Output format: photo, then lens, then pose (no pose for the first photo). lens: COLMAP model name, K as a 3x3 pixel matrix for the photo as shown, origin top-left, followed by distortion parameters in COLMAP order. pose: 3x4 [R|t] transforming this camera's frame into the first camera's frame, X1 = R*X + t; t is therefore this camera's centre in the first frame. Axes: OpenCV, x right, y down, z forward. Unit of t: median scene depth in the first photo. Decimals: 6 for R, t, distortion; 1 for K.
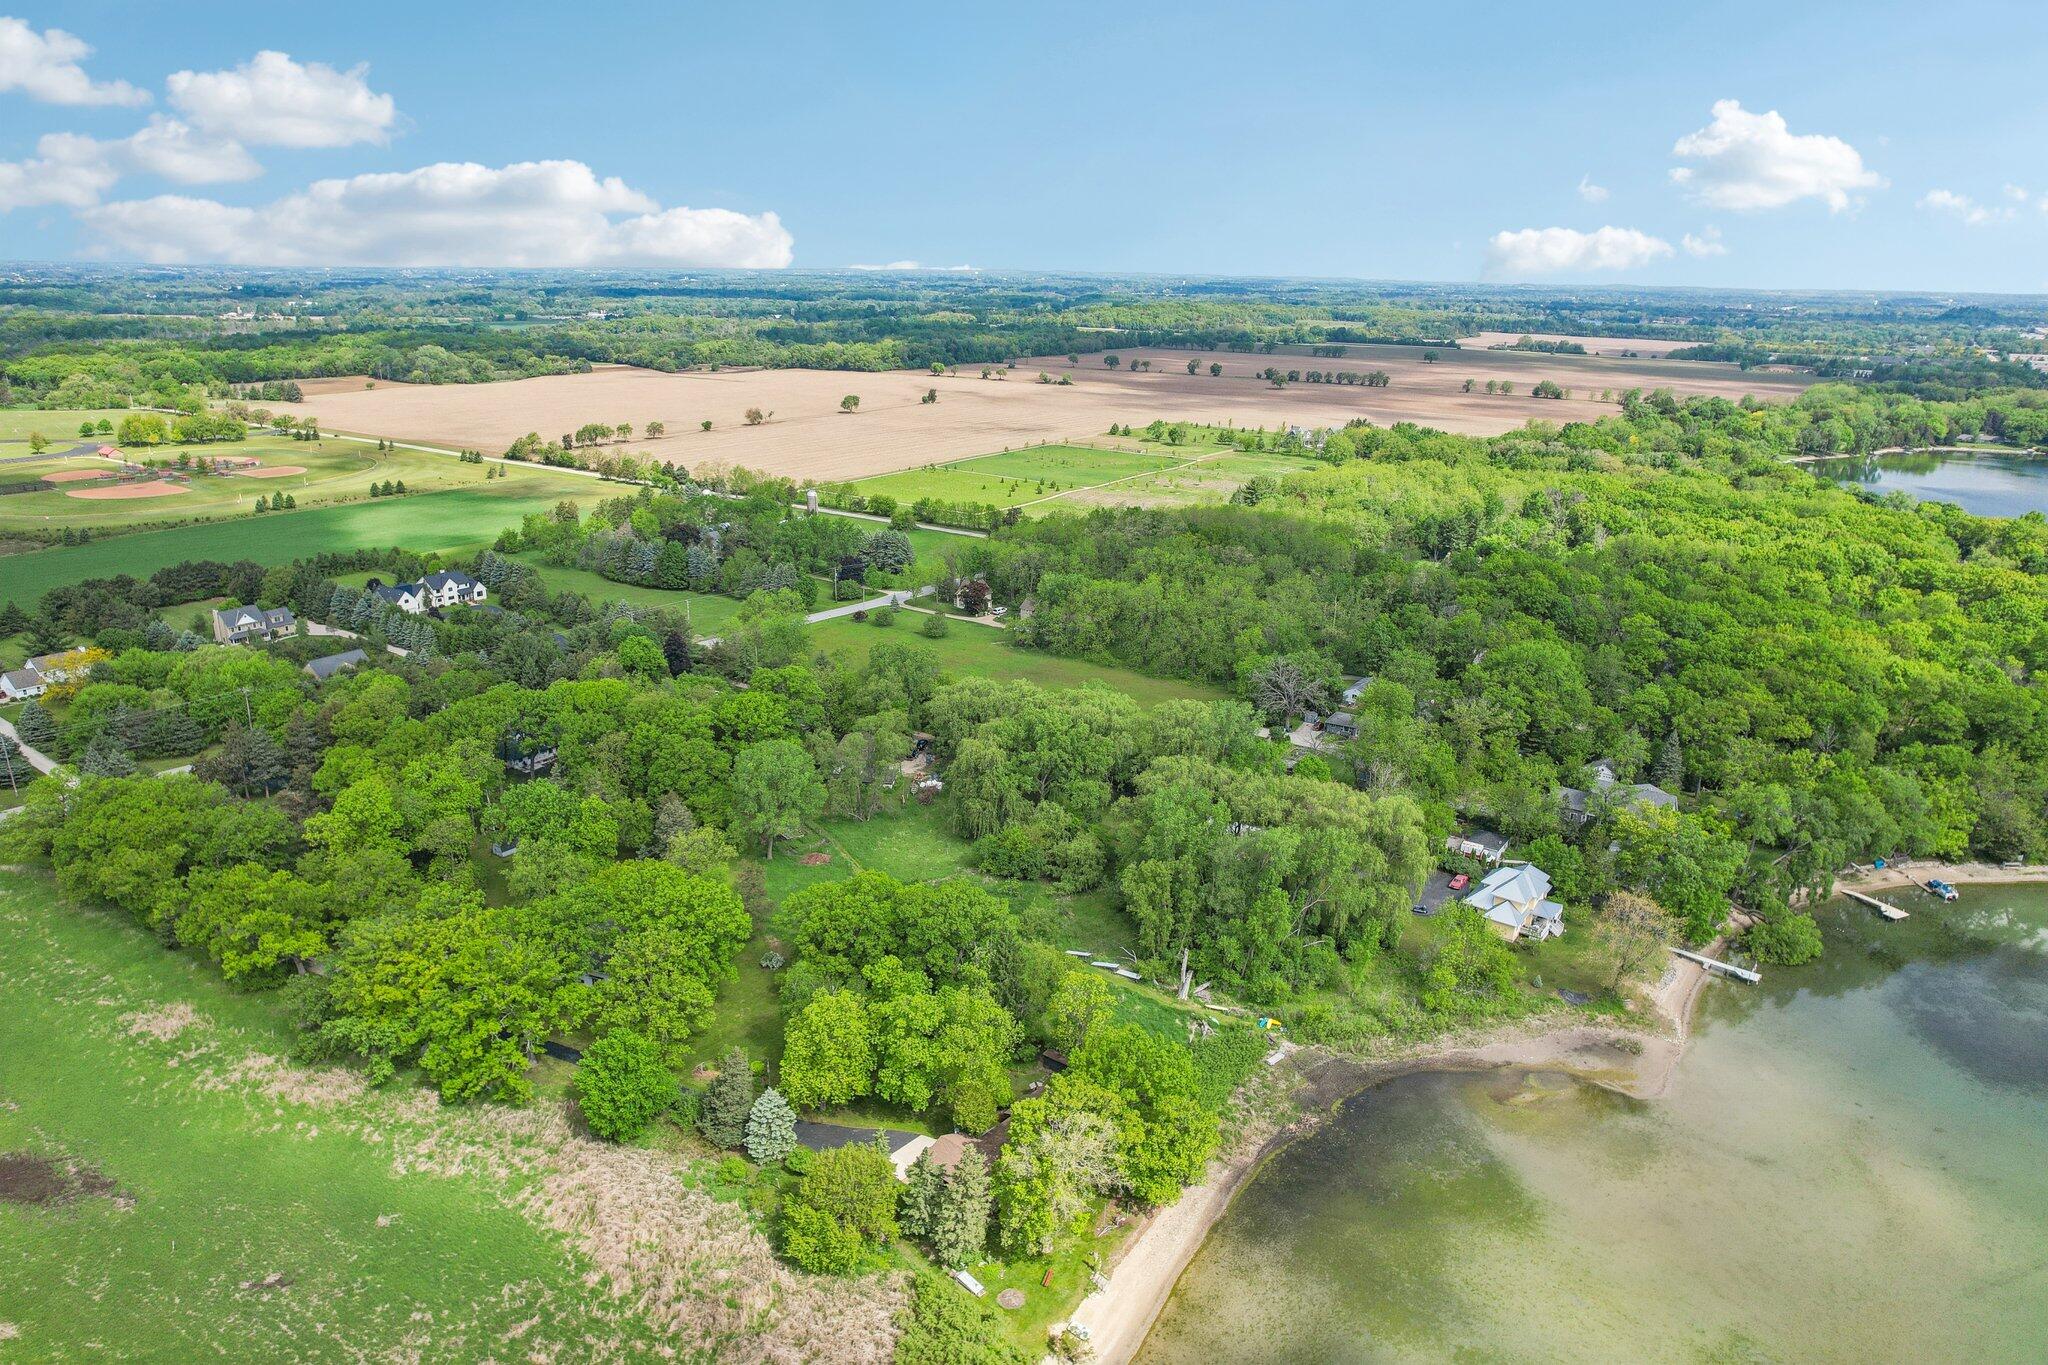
lens RADIAL K [[1308.7, 0, 1029.1], [0, 1308.7, 685.5], [0, 0, 1]] dist [-0.075871, 0.064236]
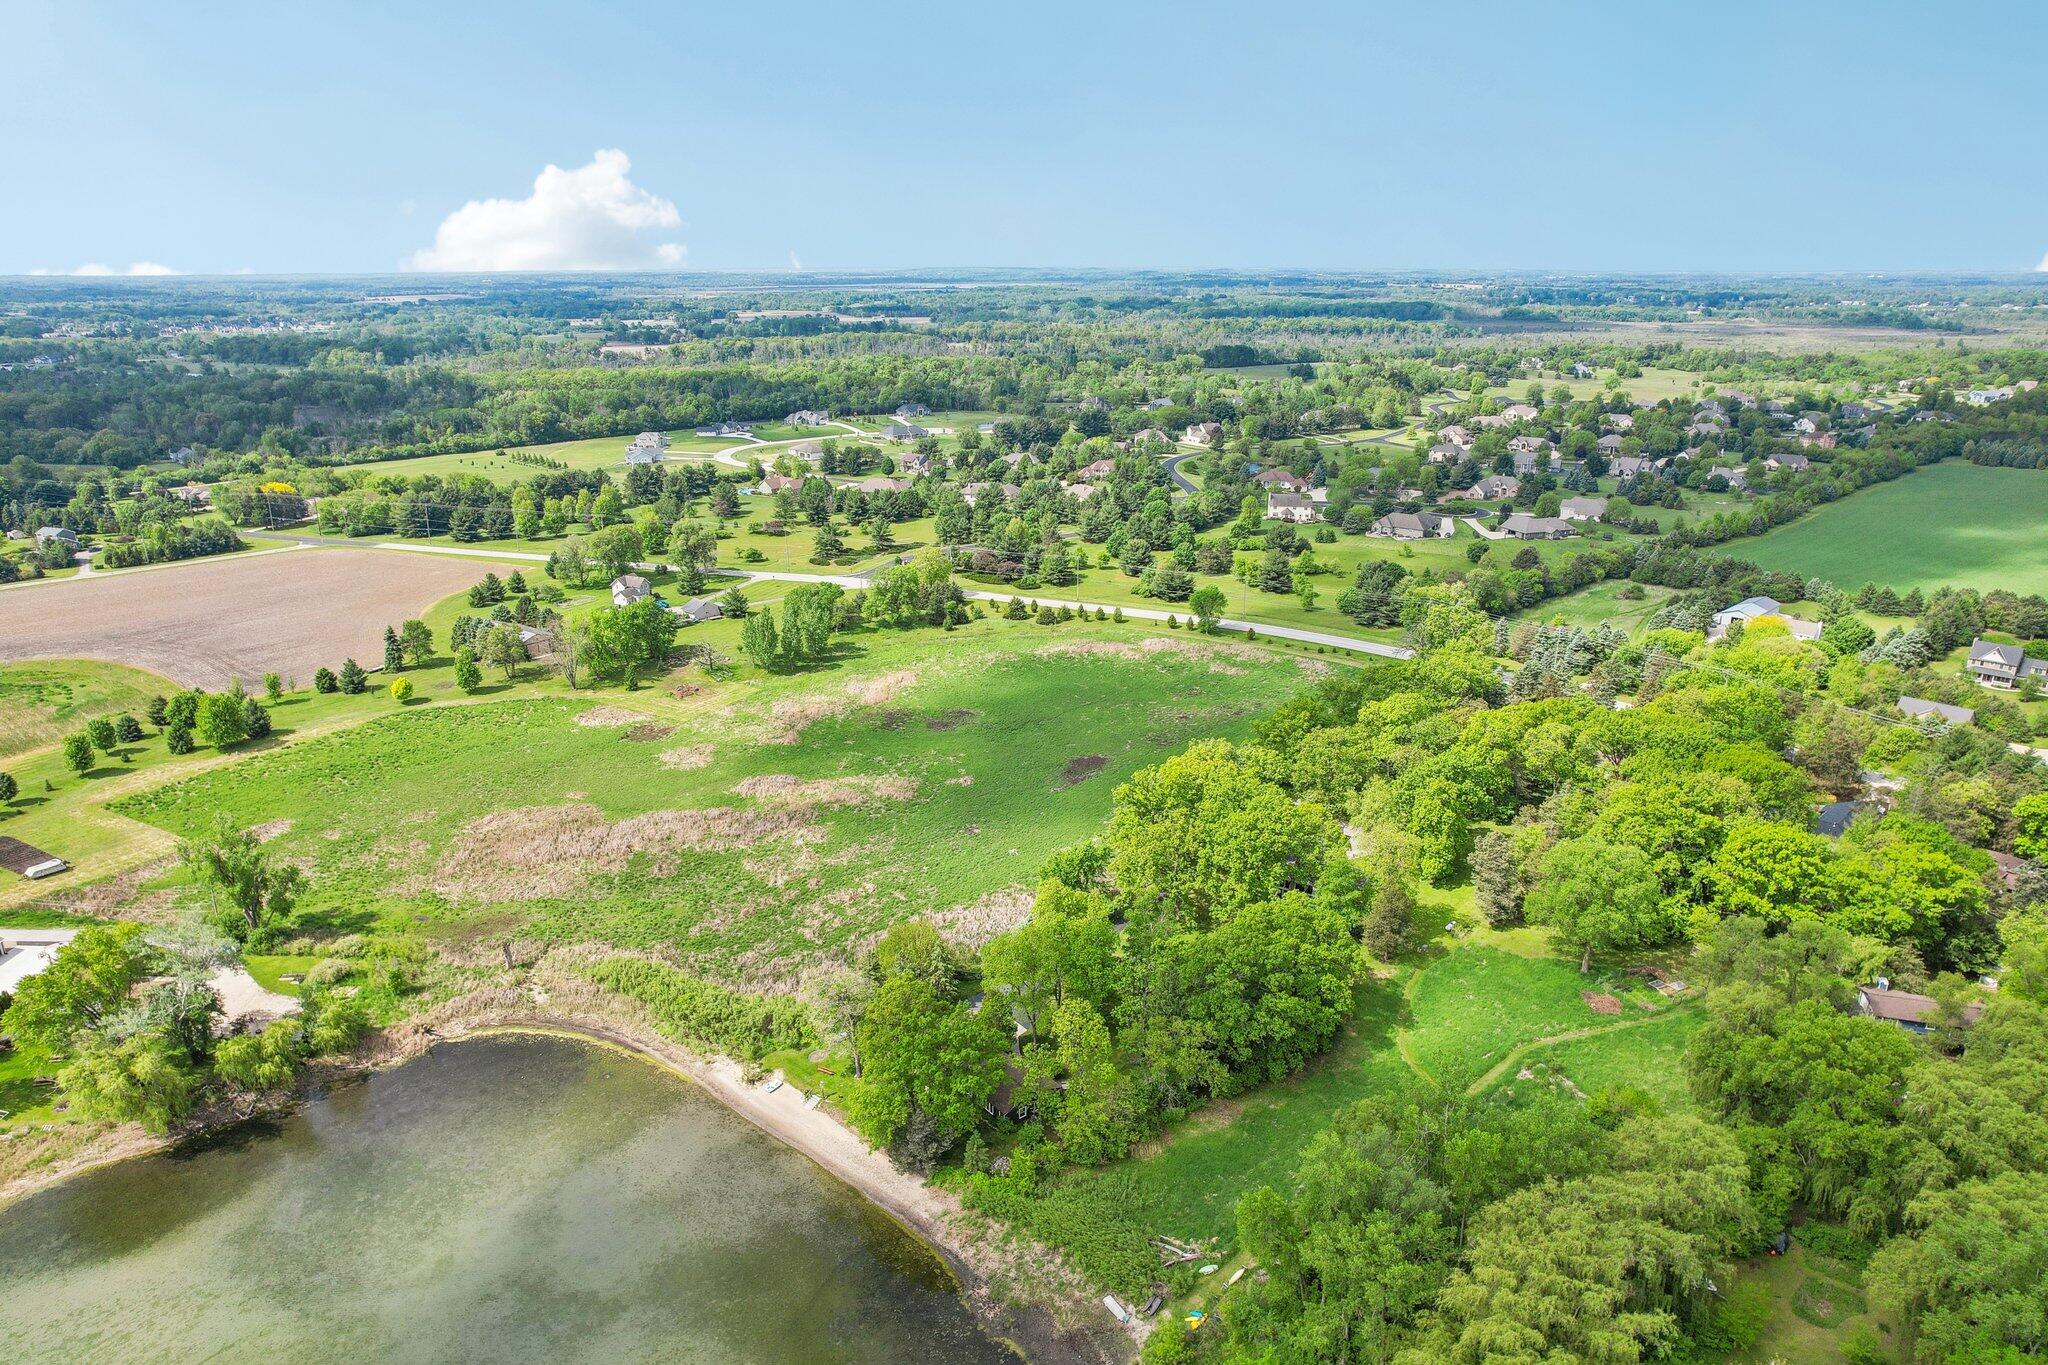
lens RADIAL K [[1308.7, 0, 1034.2], [0, 1308.7, 702.2], [0, 0, 1]] dist [-0.075871, 0.064236]
pose [[-0.200485, 0.297359, -0.933479, 0.664798], [-0.306628, 0.885908, 0.348060, -0.225830], [0.930476, 0.356011, -0.086432, 0.751067]]
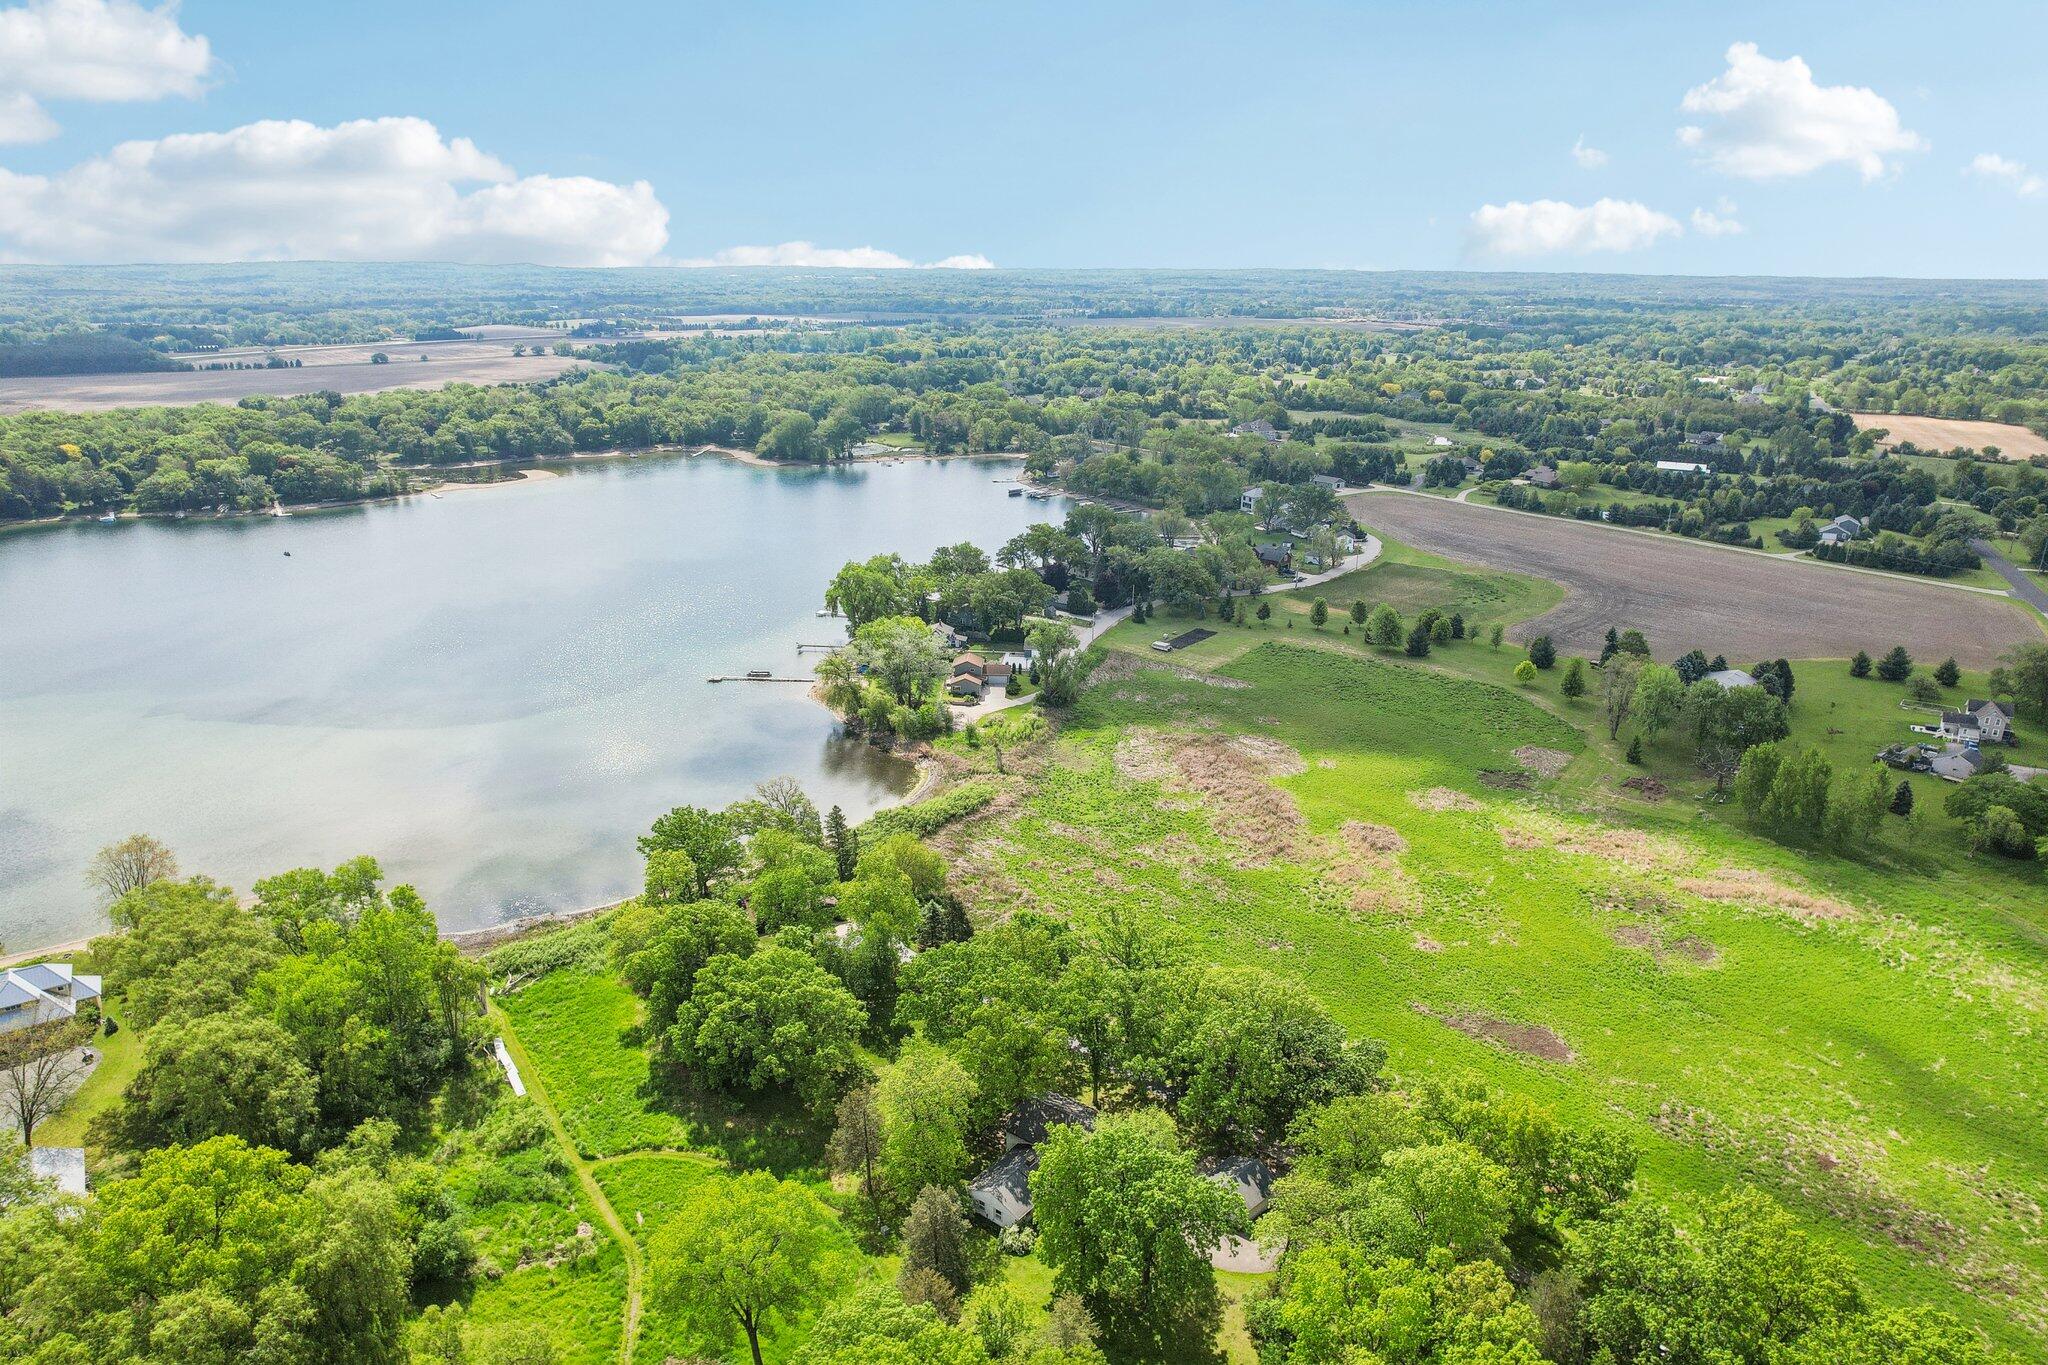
lens RADIAL K [[1308.7, 0, 1028.2], [0, 1308.7, 692.9], [0, 0, 1]] dist [-0.075871, 0.064236]
pose [[-0.950801, -0.118941, 0.286061, -0.459152], [0.074512, 0.808465, 0.583809, -0.438829], [-0.300709, 0.576401, -0.759827, 1.328695]]
